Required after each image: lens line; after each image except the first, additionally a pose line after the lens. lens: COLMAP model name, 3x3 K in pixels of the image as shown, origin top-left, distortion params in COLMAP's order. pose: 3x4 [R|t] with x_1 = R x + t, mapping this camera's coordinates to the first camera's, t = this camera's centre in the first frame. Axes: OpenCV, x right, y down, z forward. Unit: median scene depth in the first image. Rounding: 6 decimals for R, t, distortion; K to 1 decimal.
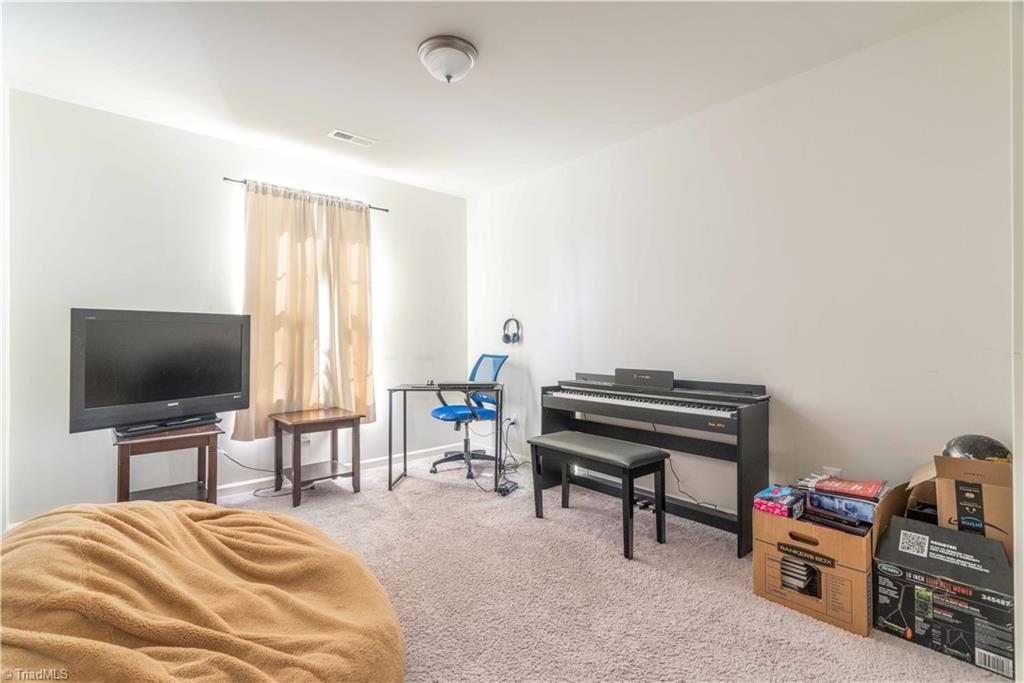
lens RADIAL K [[469.0, 0, 513.2], [0, 469.0, 335.2], [0, 0, 1]] dist [0.001673, 0.000116]
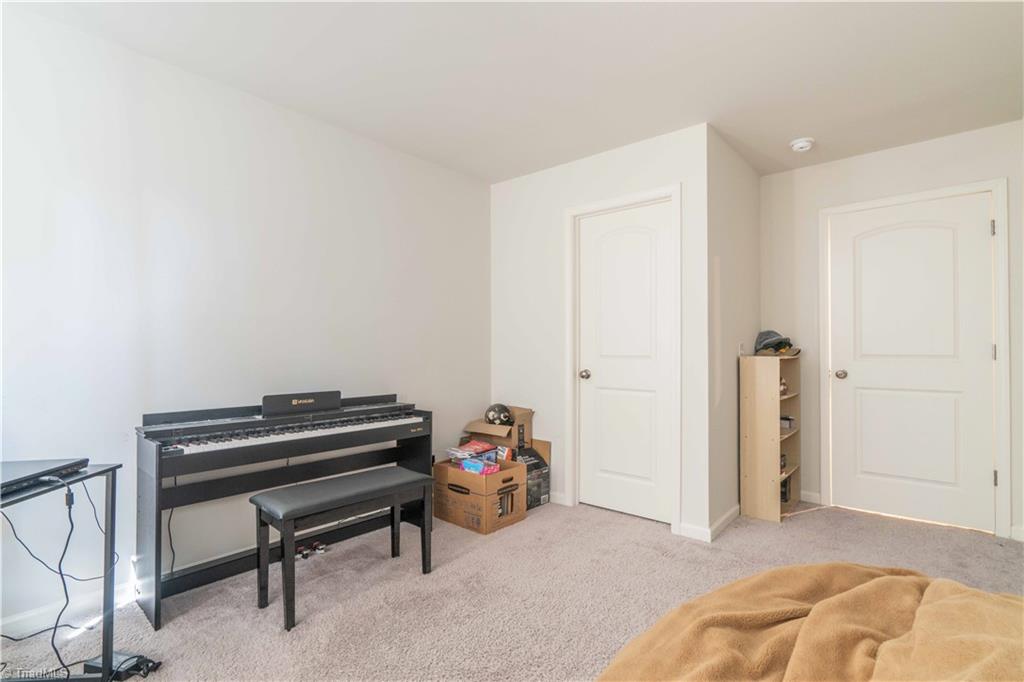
lens RADIAL K [[469.0, 0, 512.9], [0, 469.0, 348.5], [0, 0, 1]] dist [0.001673, 0.000116]
pose [[-0.121754, 0.013958, 0.992462, -0.937175], [-0.004643, 0.999882, -0.014632, 0.006651], [-0.992549, -0.006390, -0.121675, 1.119146]]
